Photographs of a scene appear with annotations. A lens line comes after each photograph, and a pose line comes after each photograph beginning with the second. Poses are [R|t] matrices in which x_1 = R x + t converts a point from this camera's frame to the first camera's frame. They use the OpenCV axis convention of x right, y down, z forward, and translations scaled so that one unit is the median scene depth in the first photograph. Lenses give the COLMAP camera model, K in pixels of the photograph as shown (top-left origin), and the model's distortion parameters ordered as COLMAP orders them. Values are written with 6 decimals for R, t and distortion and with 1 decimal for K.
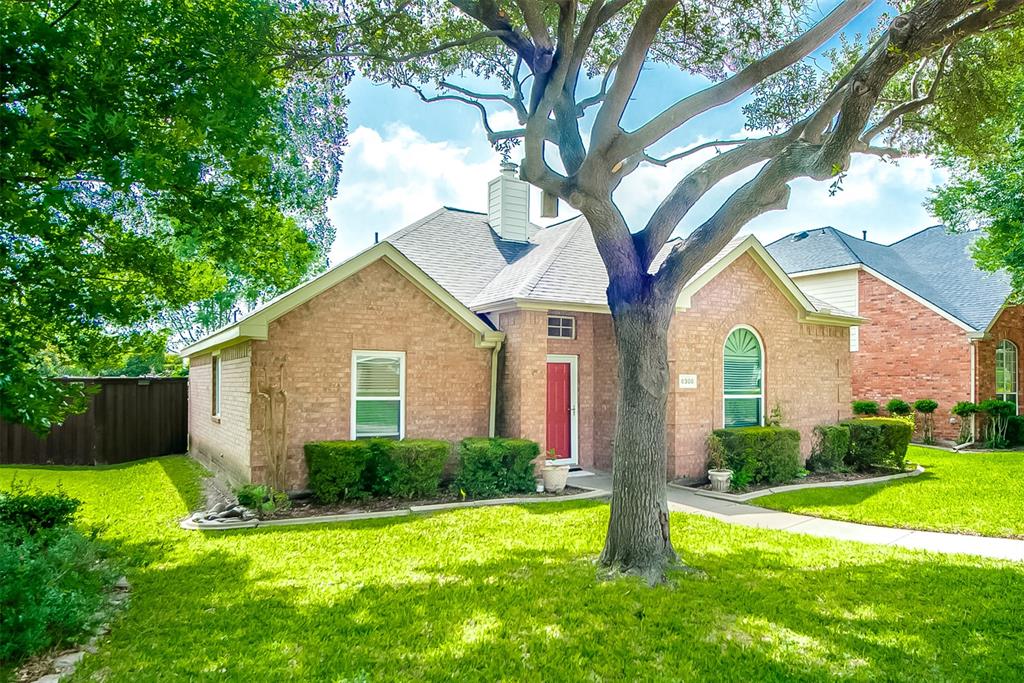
lens RADIAL K [[531.4, 0, 507.4], [0, 531.4, 338.9], [0, 0, 1]] dist [-0.015640, 0.000629]
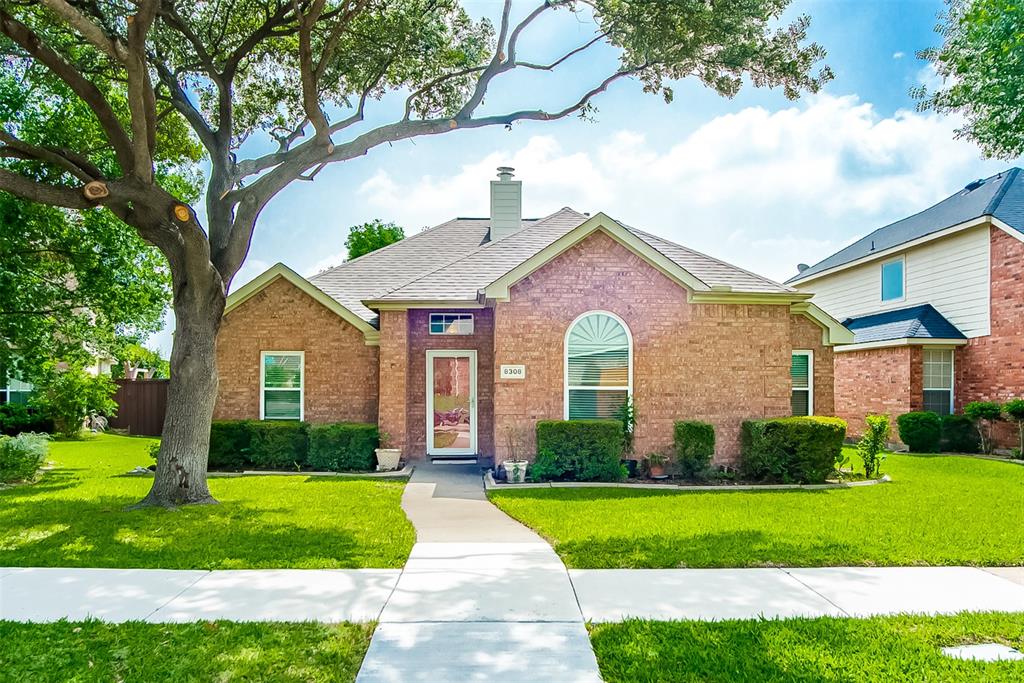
lens RADIAL K [[531.4, 0, 507.4], [0, 531.4, 338.9], [0, 0, 1]] dist [-0.015640, 0.000629]
pose [[0.902779, -0.041864, -0.428064, 0.742135], [0.036666, 0.999120, -0.020383, 0.037987], [0.428540, 0.002706, 0.903519, 0.097112]]
